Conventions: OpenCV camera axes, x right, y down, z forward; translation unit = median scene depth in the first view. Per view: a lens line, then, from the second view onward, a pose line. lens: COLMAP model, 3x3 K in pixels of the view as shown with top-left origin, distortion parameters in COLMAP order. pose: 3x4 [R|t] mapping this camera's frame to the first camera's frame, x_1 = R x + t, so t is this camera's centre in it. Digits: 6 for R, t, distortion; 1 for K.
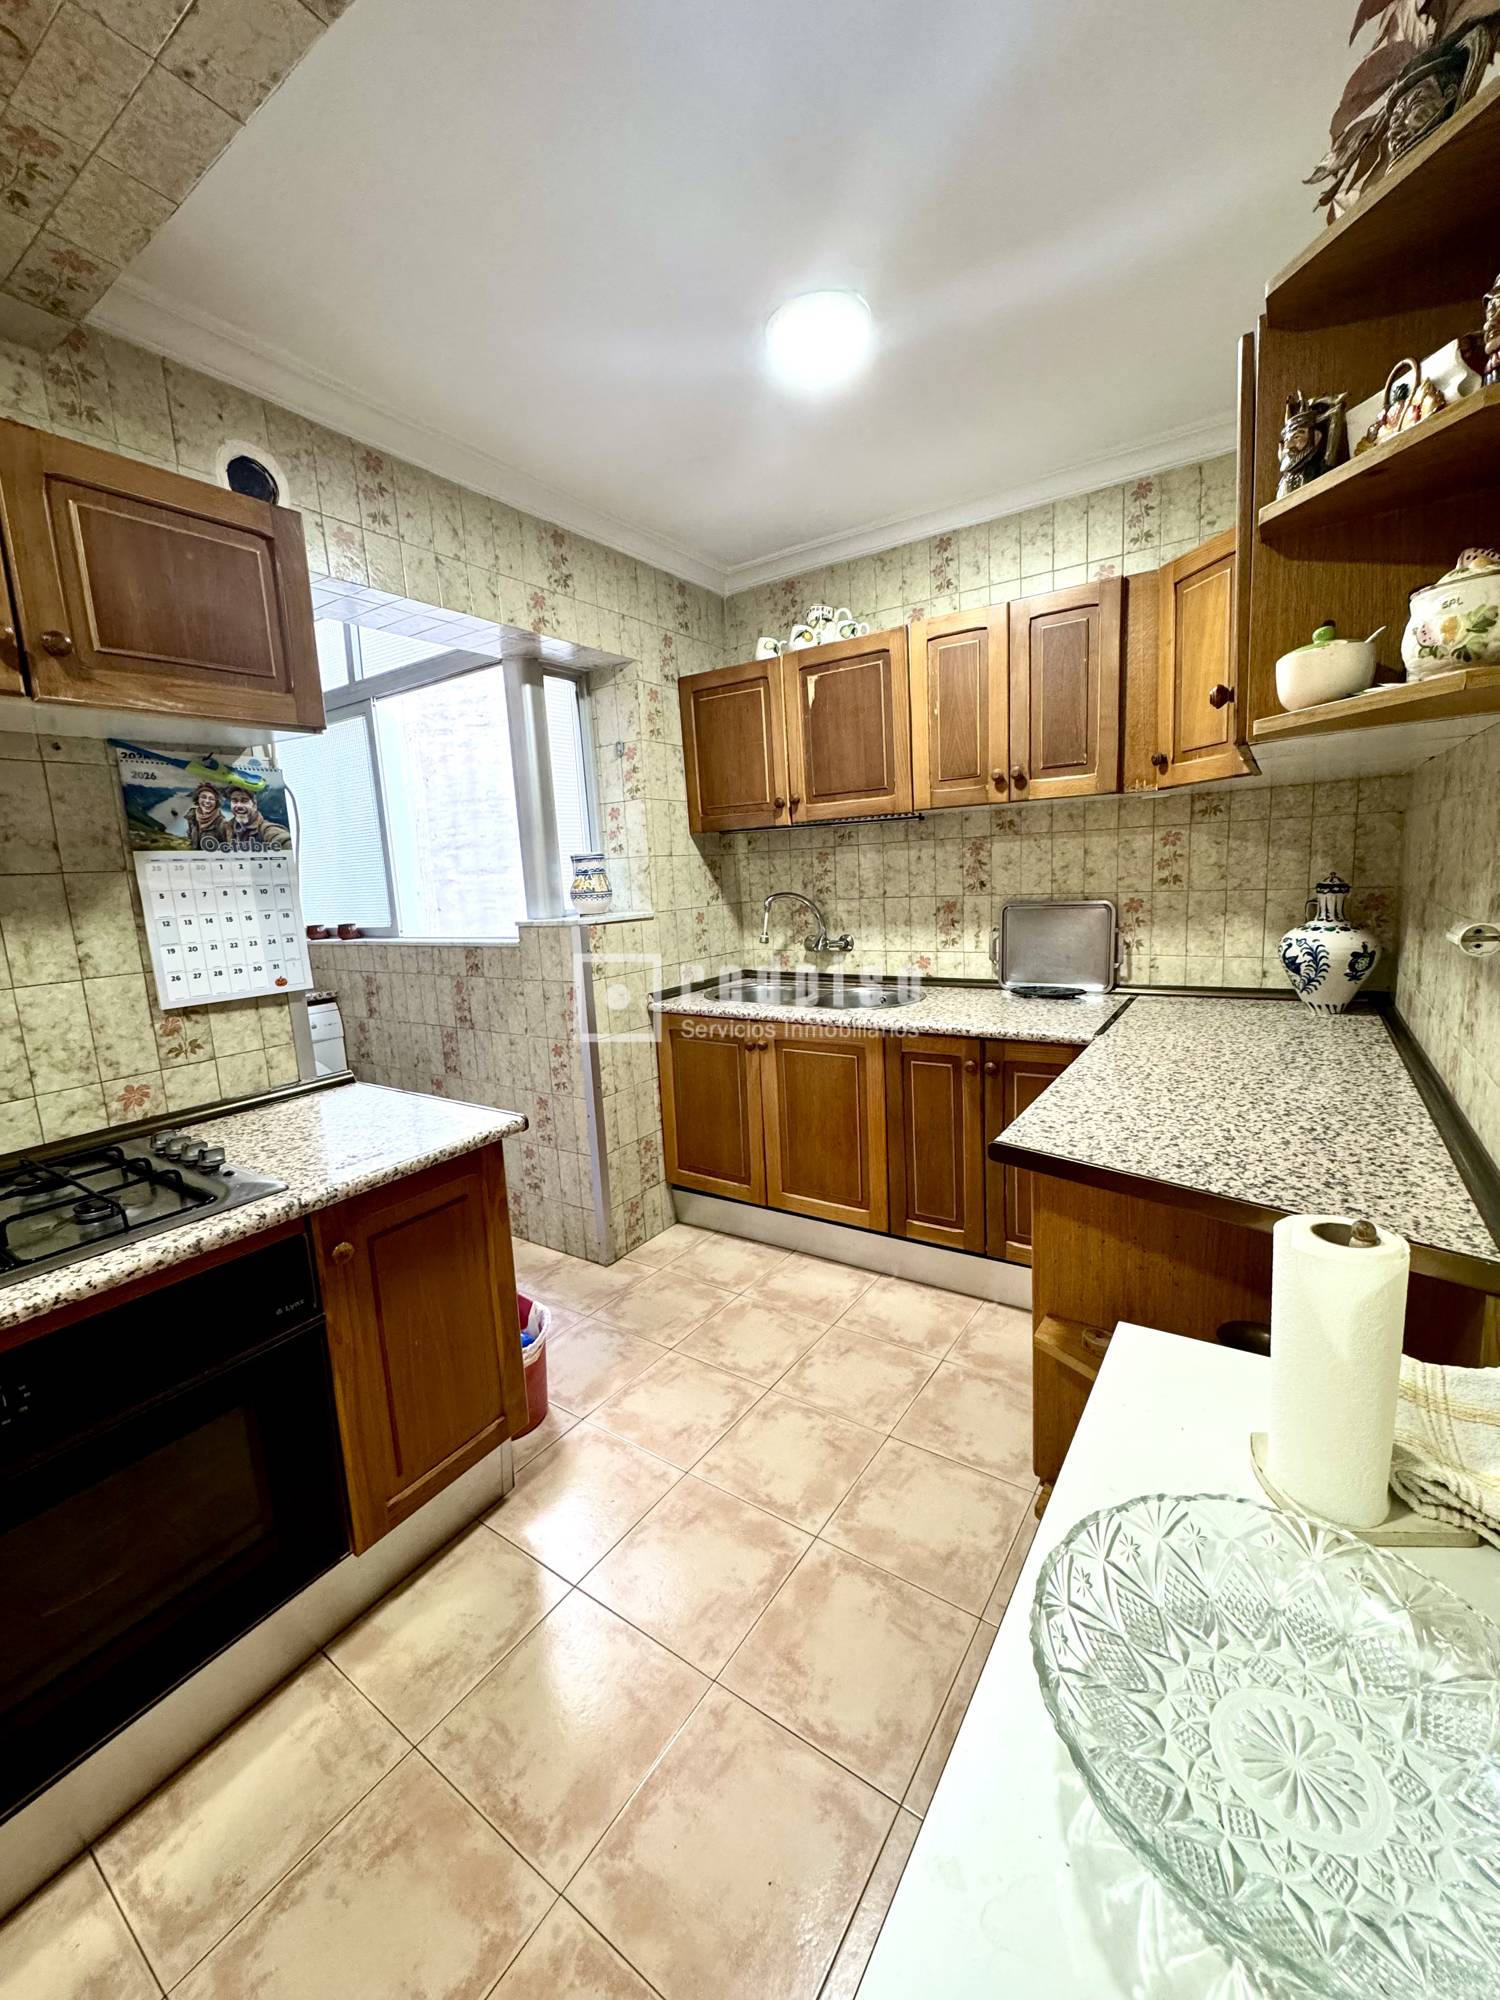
lens RADIAL K [[797.2, 0, 753.8], [0, 797.2, 998.9], [0, 0, 1]] dist [-0.004873, 0.001251]
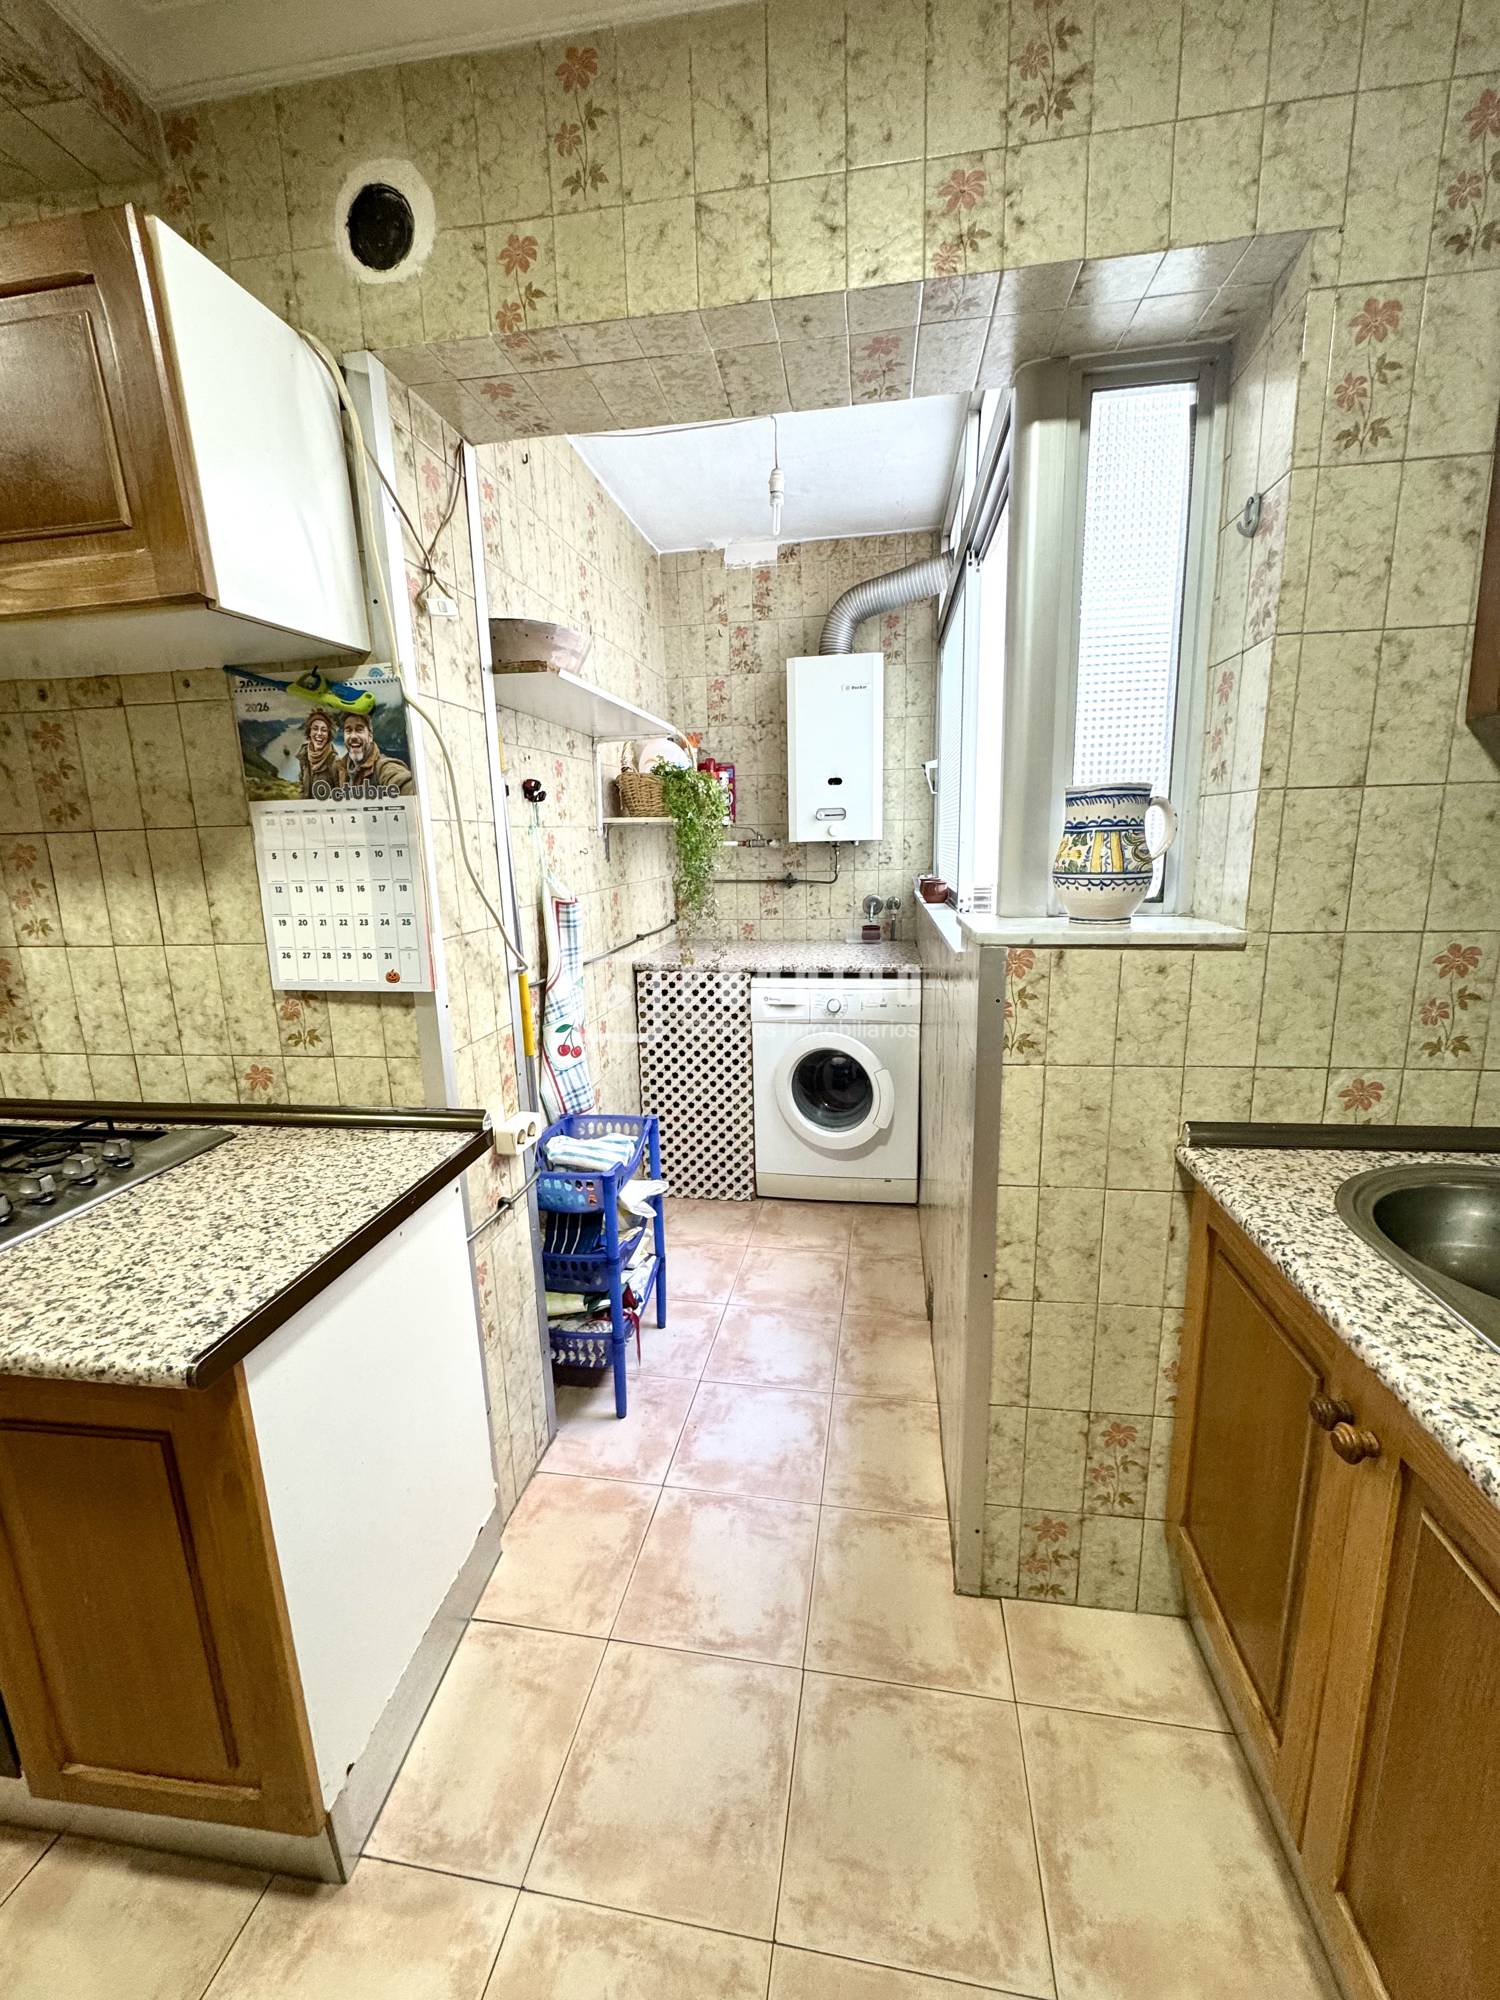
lens RADIAL K [[797.2, 0, 753.8], [0, 797.2, 998.9], [0, 0, 1]] dist [-0.004873, 0.001251]
pose [[0.421869, 0.219738, -0.879626, 0.218454], [-0.141337, 0.974264, 0.175593, -0.191096], [0.895573, 0.050247, 0.442069, 1.037681]]
